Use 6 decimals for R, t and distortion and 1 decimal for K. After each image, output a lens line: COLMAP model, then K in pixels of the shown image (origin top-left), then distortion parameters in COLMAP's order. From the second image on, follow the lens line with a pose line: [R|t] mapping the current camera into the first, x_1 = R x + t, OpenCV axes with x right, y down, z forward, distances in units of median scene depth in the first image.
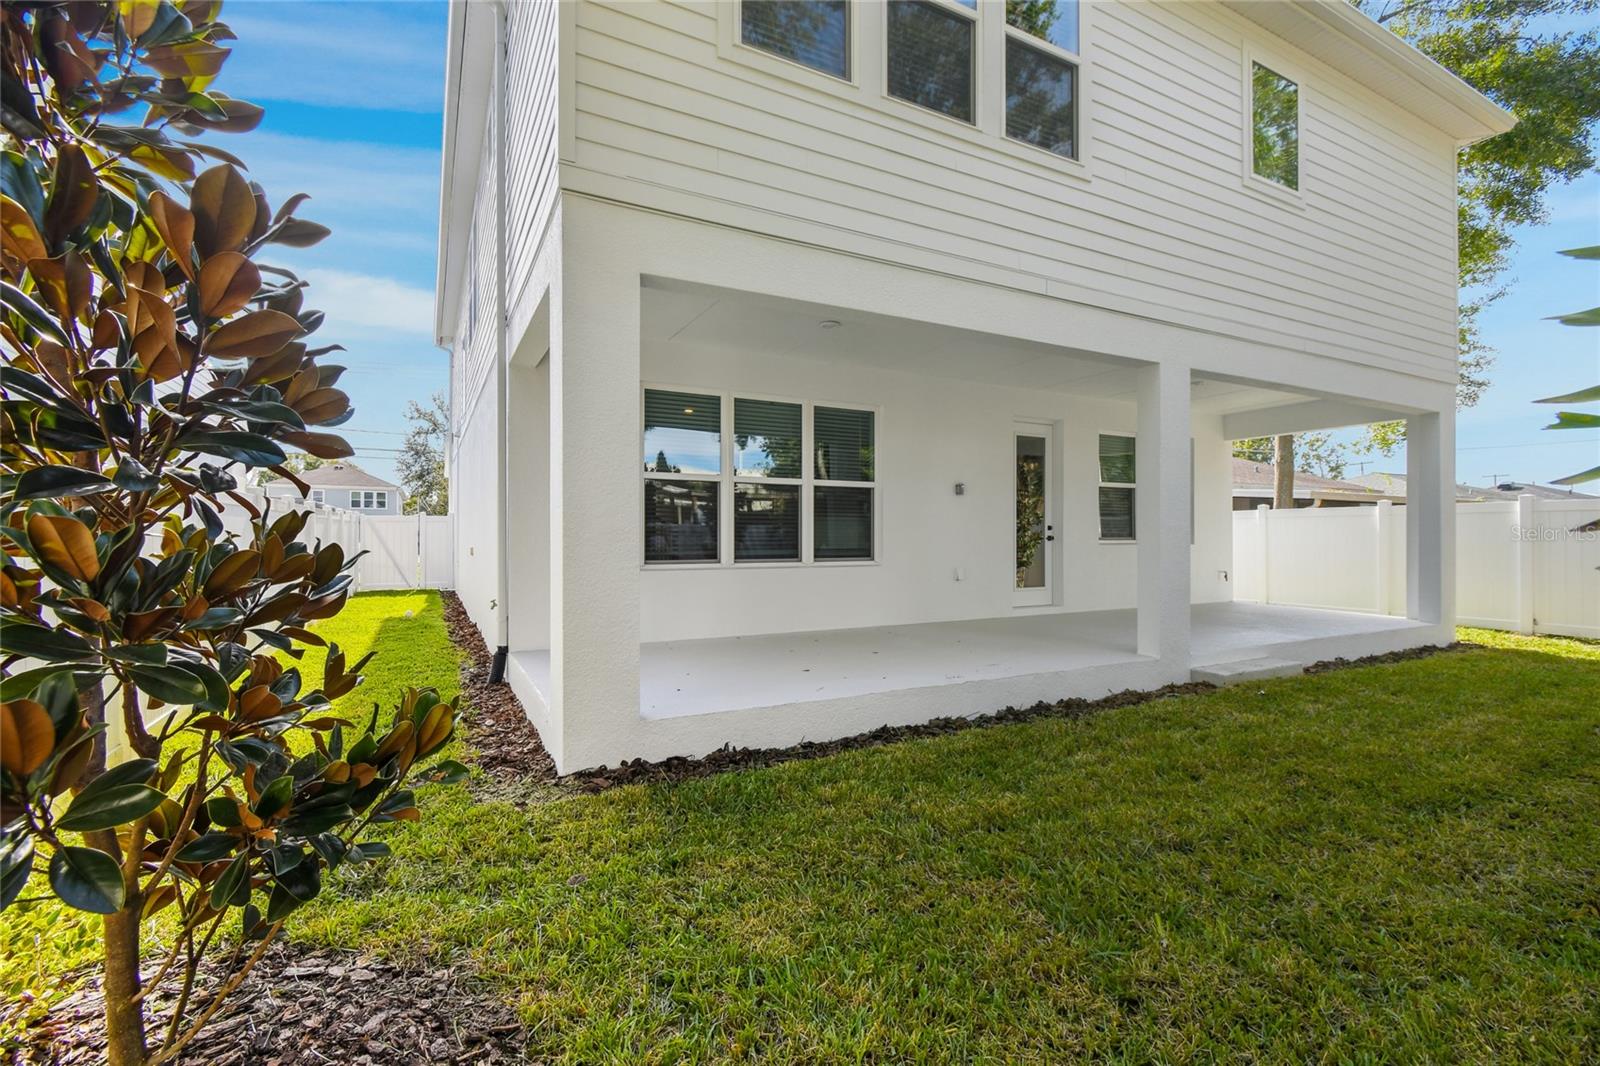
lens RADIAL K [[711.8, 0, 798.7], [0, 711.8, 523.4], [0, 0, 1]] dist [-0.000157, -0.000324]
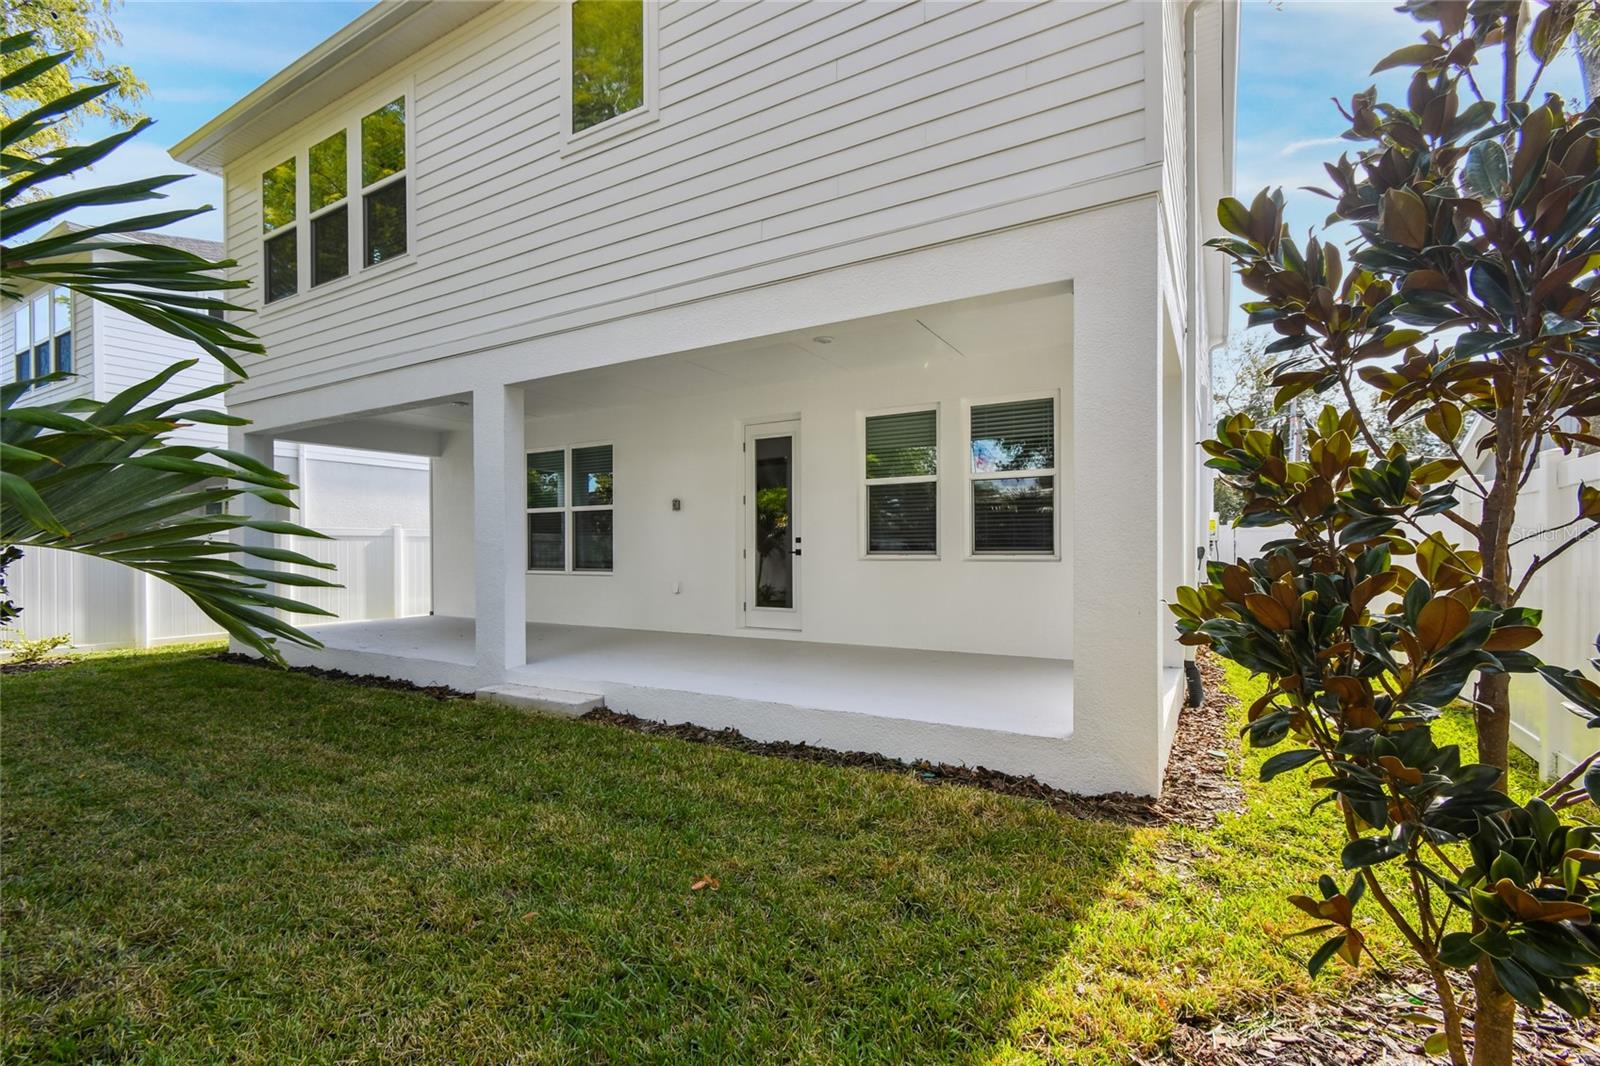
lens RADIAL K [[710.6, 0, 801.2], [0, 710.6, 542.1], [0, 0, 1]] dist [-0.000773, -0.000039]
pose [[0.528966, -0.008824, -0.848597, 1.268792], [0.022817, 0.999732, 0.003827, 0.006482], [0.848336, -0.021387, 0.529026, 0.642508]]
